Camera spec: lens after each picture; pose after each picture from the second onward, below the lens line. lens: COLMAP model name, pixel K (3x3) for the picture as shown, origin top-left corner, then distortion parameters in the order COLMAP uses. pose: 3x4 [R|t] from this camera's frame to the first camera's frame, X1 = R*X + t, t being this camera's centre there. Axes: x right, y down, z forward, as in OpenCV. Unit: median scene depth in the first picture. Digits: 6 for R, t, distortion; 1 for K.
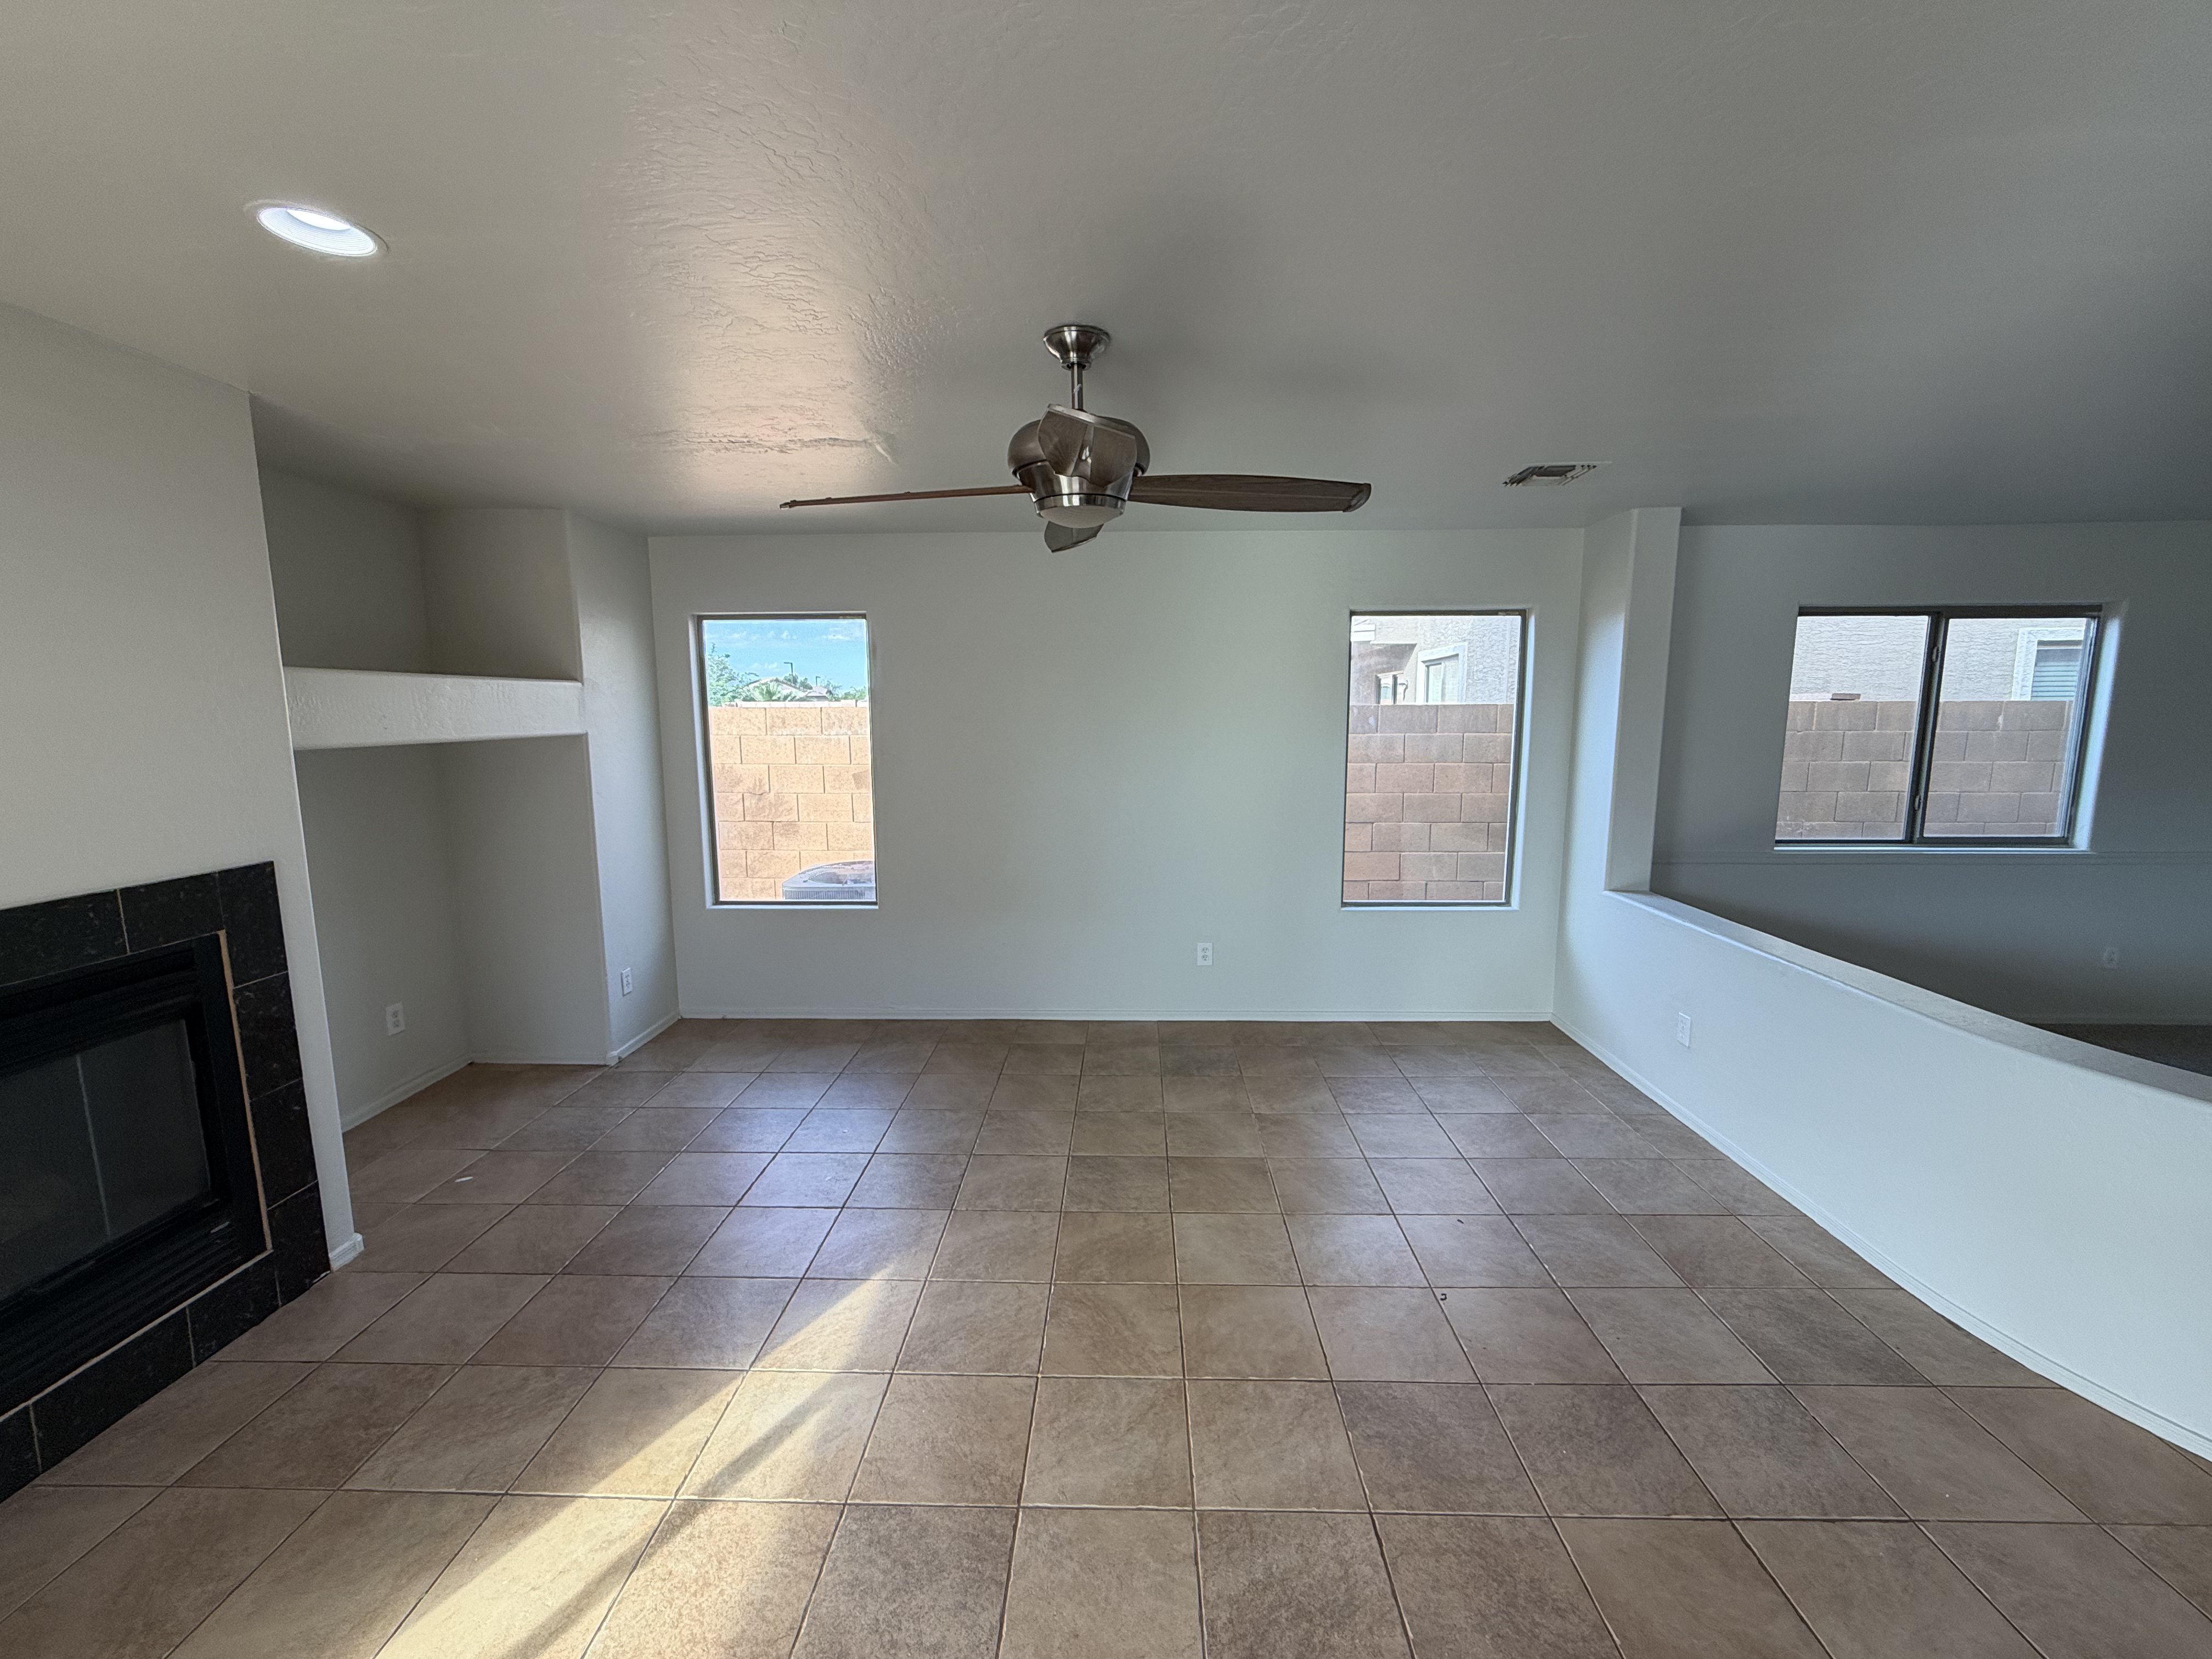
lens RADIAL K [[883.7, 0, 1113.5], [0, 883.7, 824.1], [0, 0, 1]] dist [-0.007991, 0.000293]
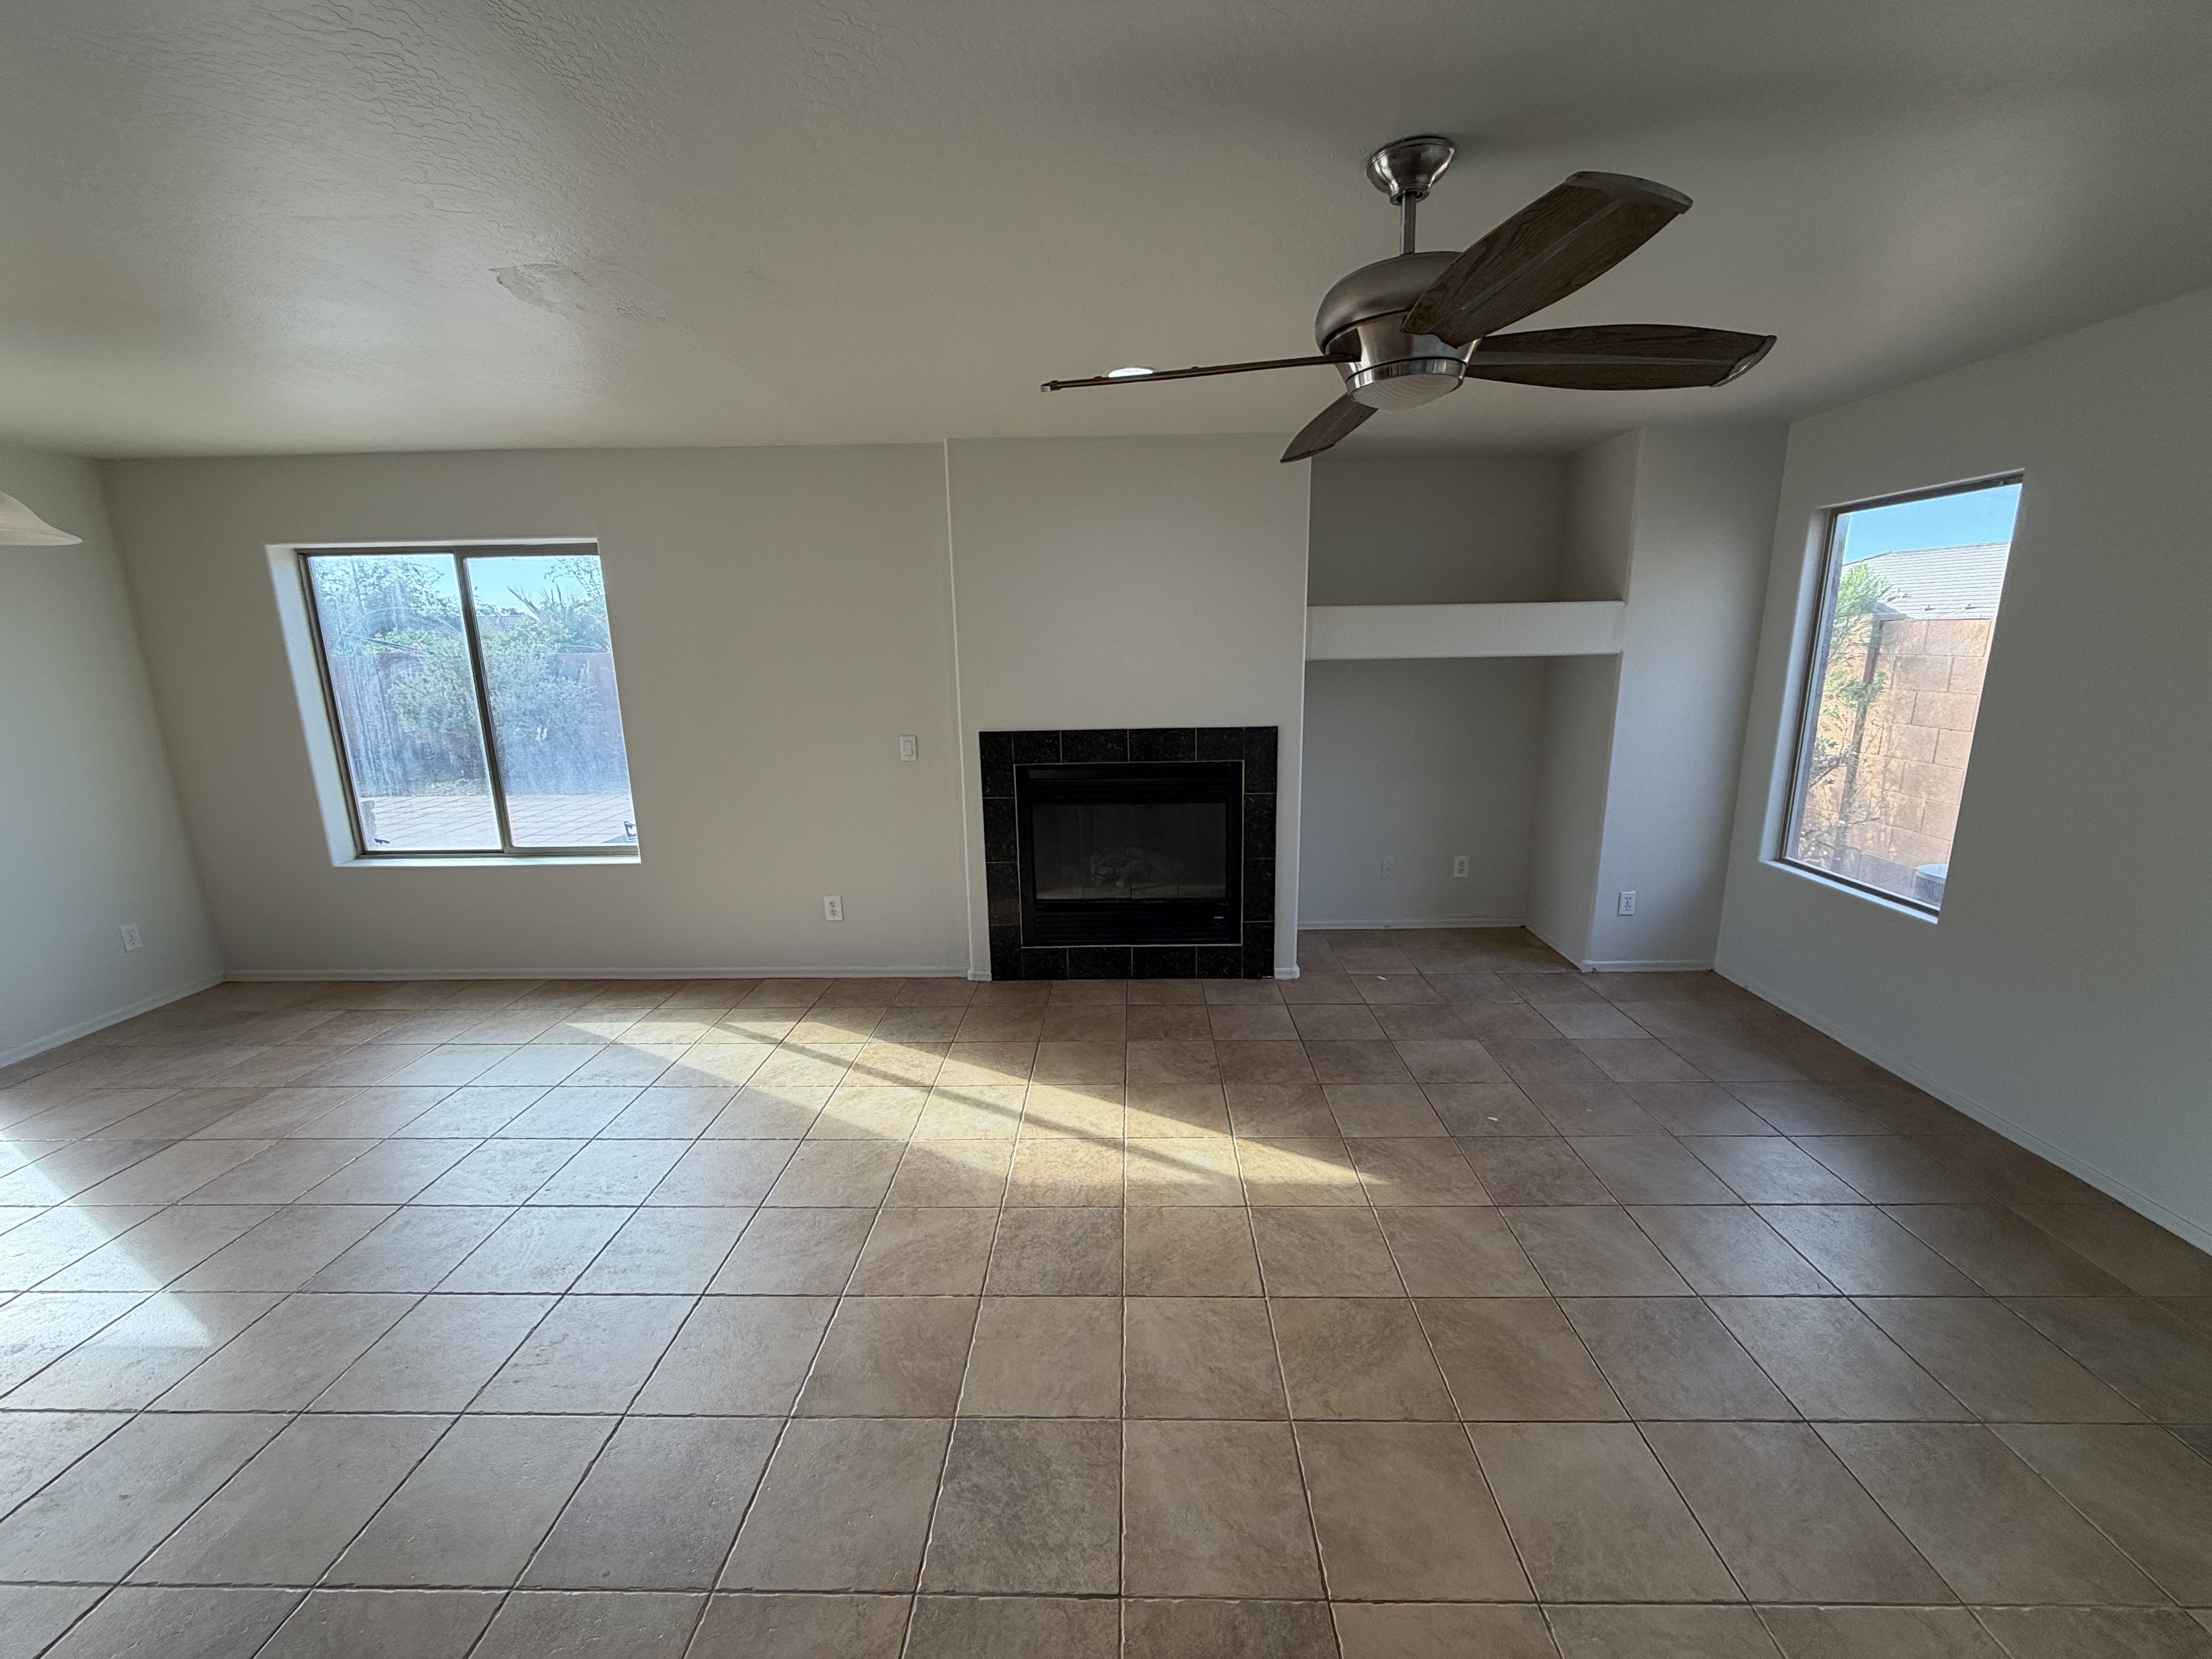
lens RADIAL K [[883.7, 0, 1113.8], [0, 883.7, 835.1], [0, 0, 1]] dist [-0.007991, 0.000293]
pose [[0.001308, 0.224259, -0.974529, 0.787107], [-0.114512, 0.968152, 0.222638, -0.103375], [0.993421, 0.111304, 0.026947, 0.726363]]
